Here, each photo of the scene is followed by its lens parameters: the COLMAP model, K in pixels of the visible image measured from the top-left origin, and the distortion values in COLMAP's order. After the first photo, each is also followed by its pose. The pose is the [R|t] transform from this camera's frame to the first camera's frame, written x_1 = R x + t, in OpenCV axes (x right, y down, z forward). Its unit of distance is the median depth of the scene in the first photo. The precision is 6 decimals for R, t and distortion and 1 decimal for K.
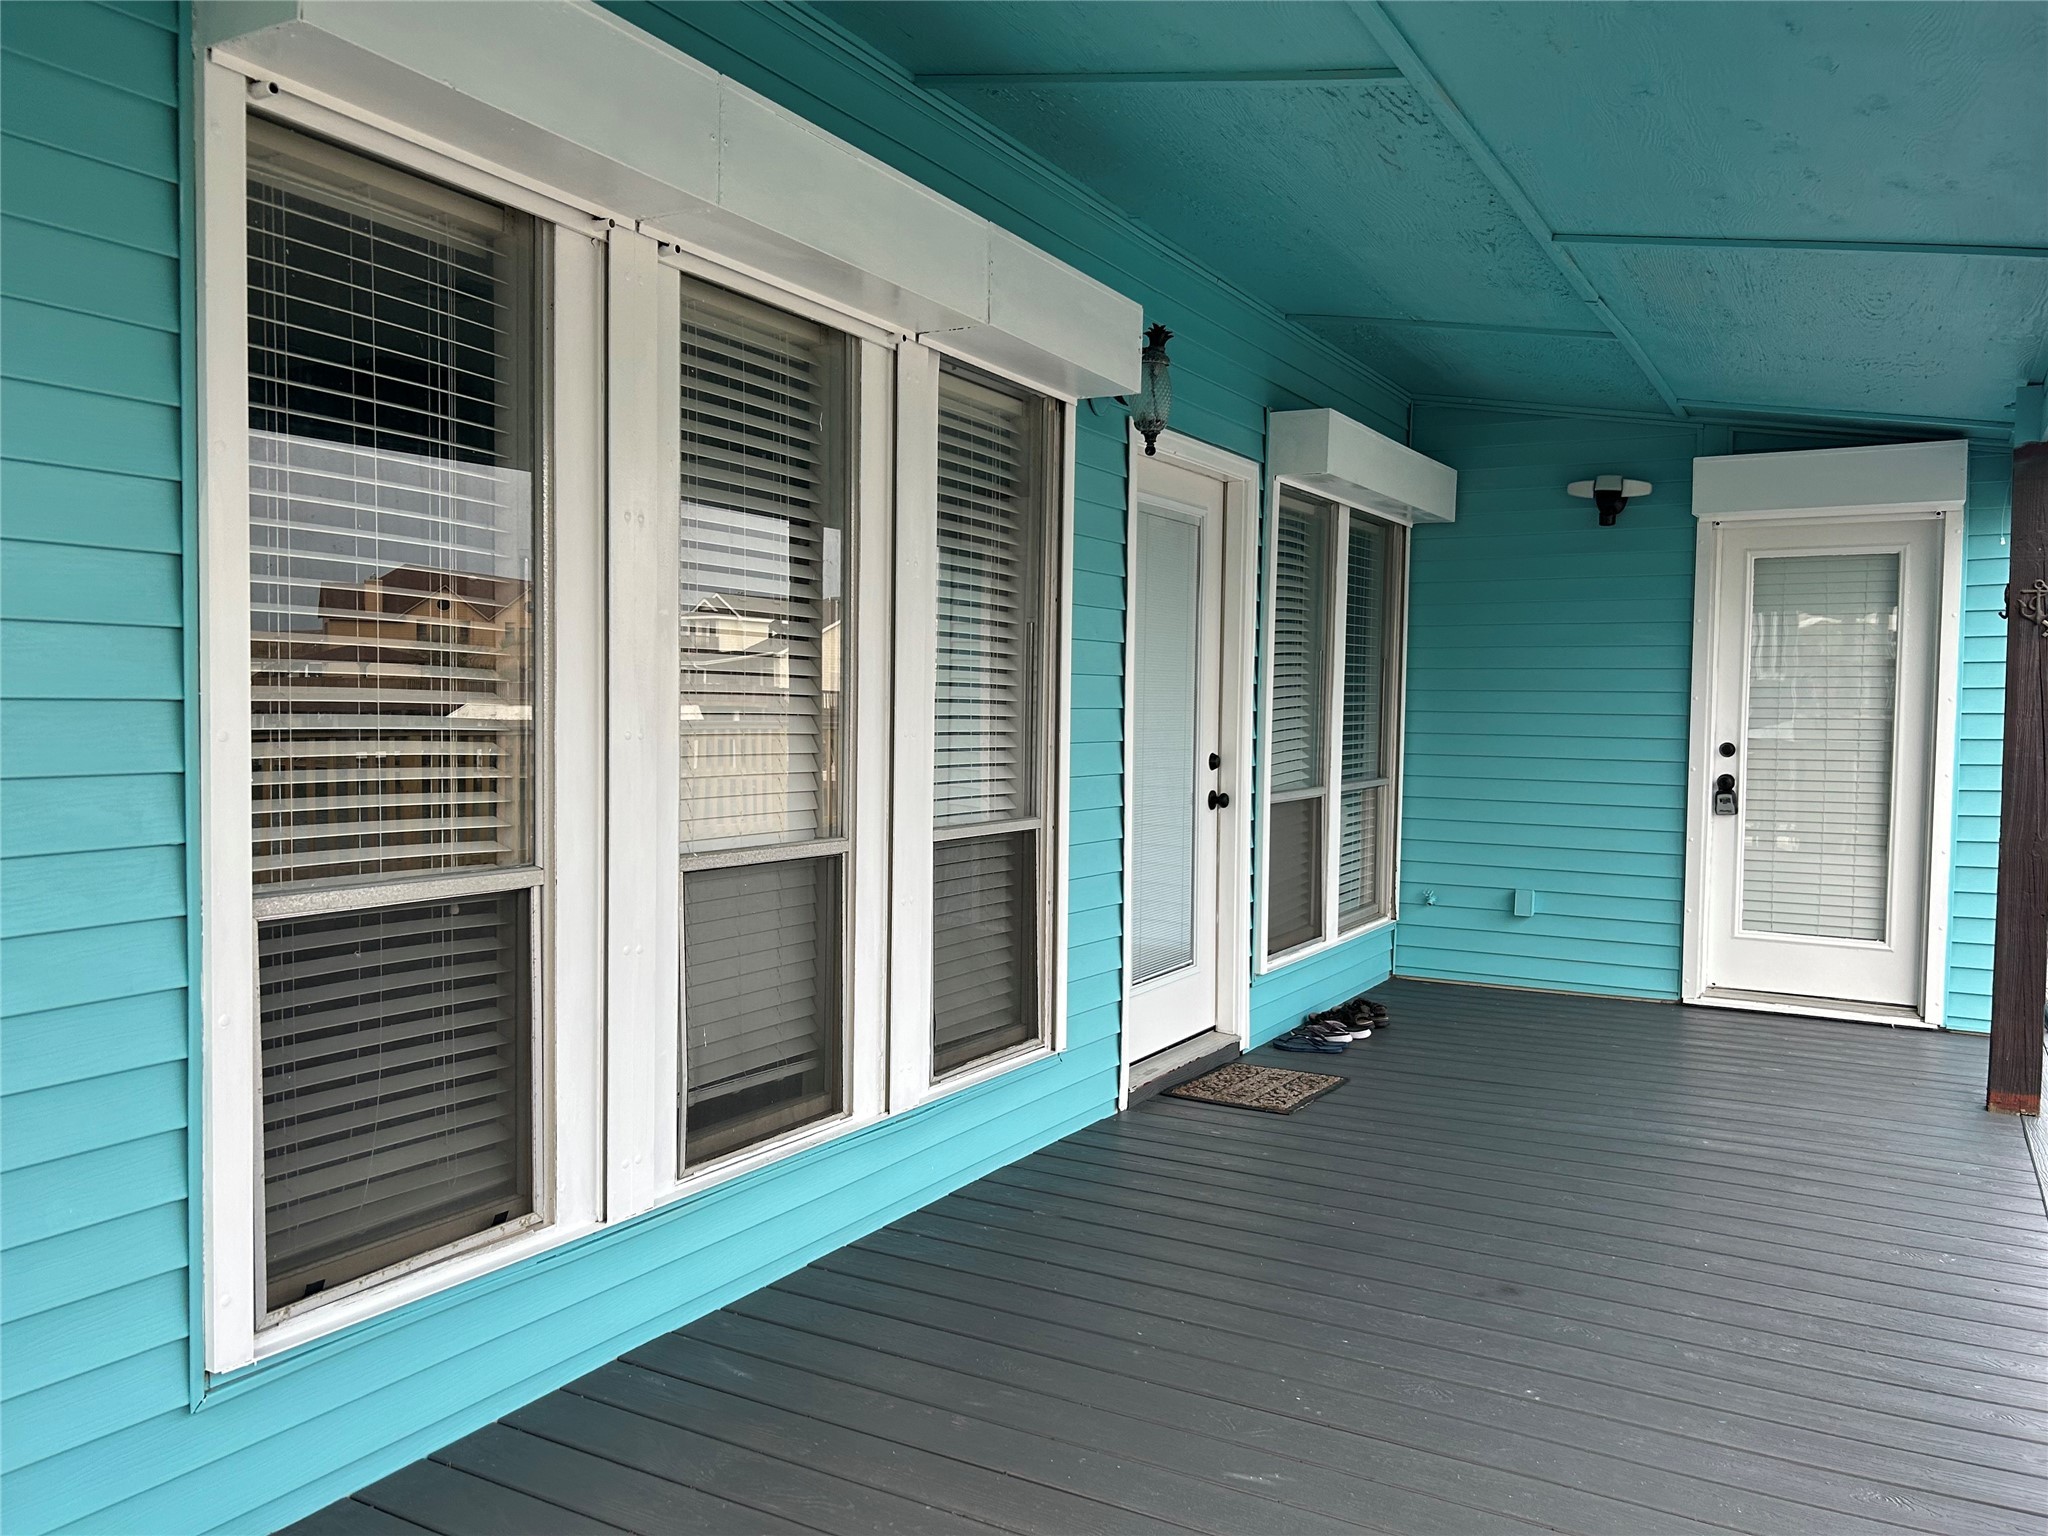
lens RADIAL K [[1541.3, 0, 1024.0], [0, 1541.3, 768.0], [0, 0, 1]] dist [0.005369, -0.002841]
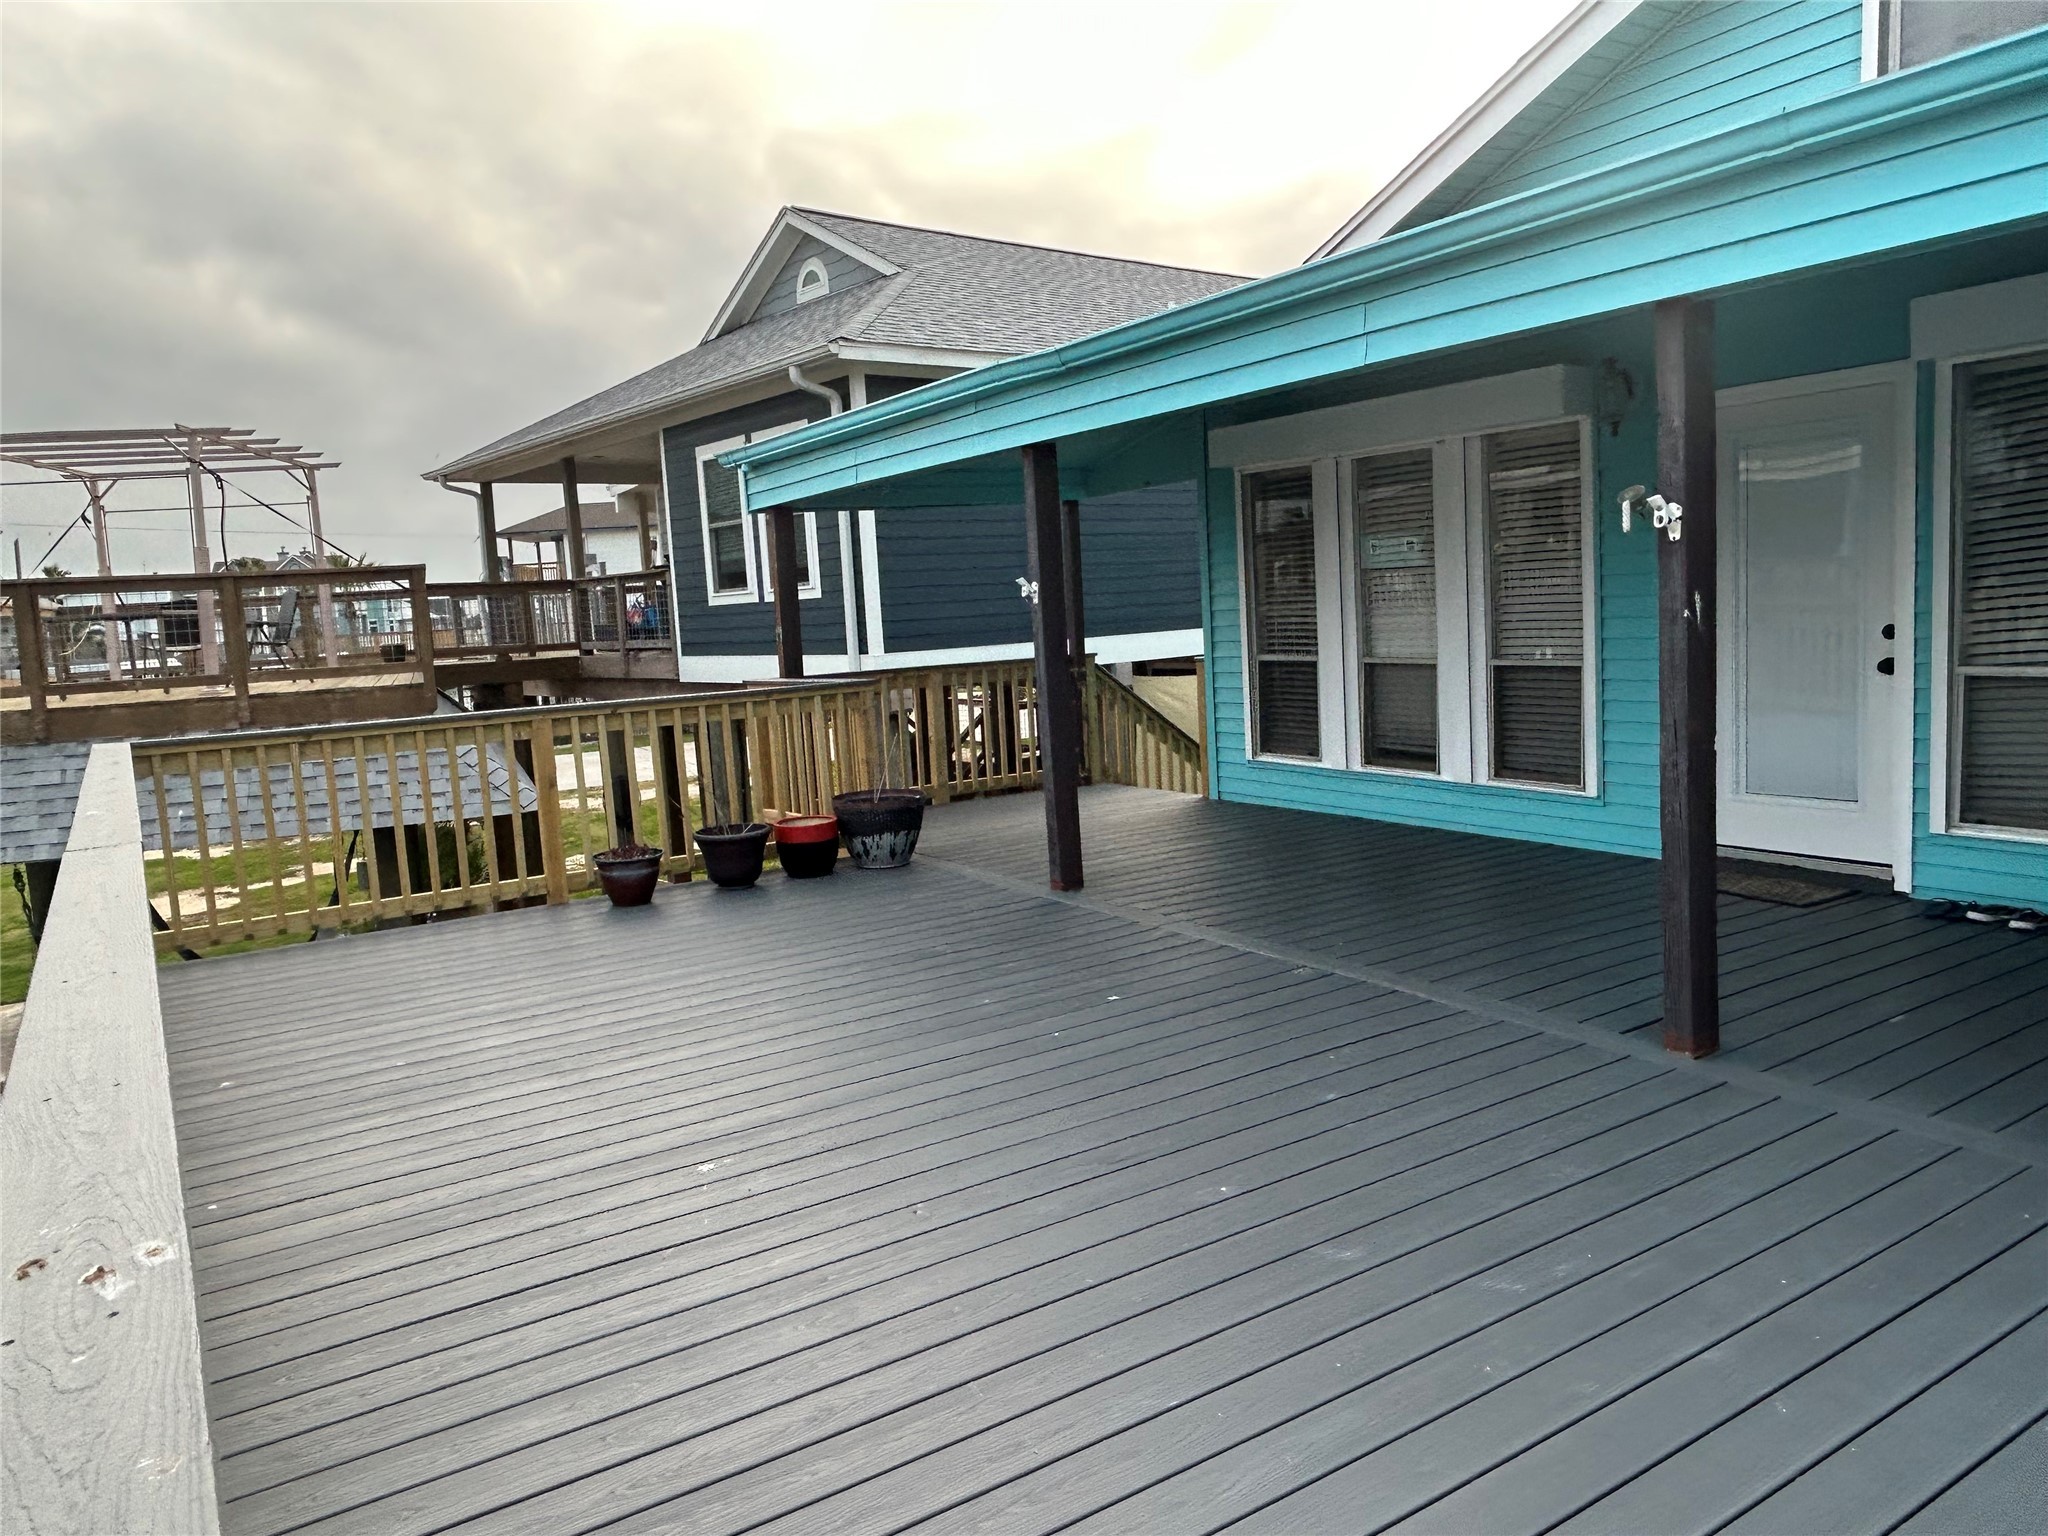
lens RADIAL K [[1406.4, 0, 1024.0], [0, 1406.4, 768.0], [0, 0, 1]] dist [-0.000072, 0.000095]
pose [[-0.470653, 0.119272, -0.874220, 1.972741], [0.015490, 0.991785, 0.126972, -0.067829], [0.882183, 0.046218, -0.468634, 1.364893]]
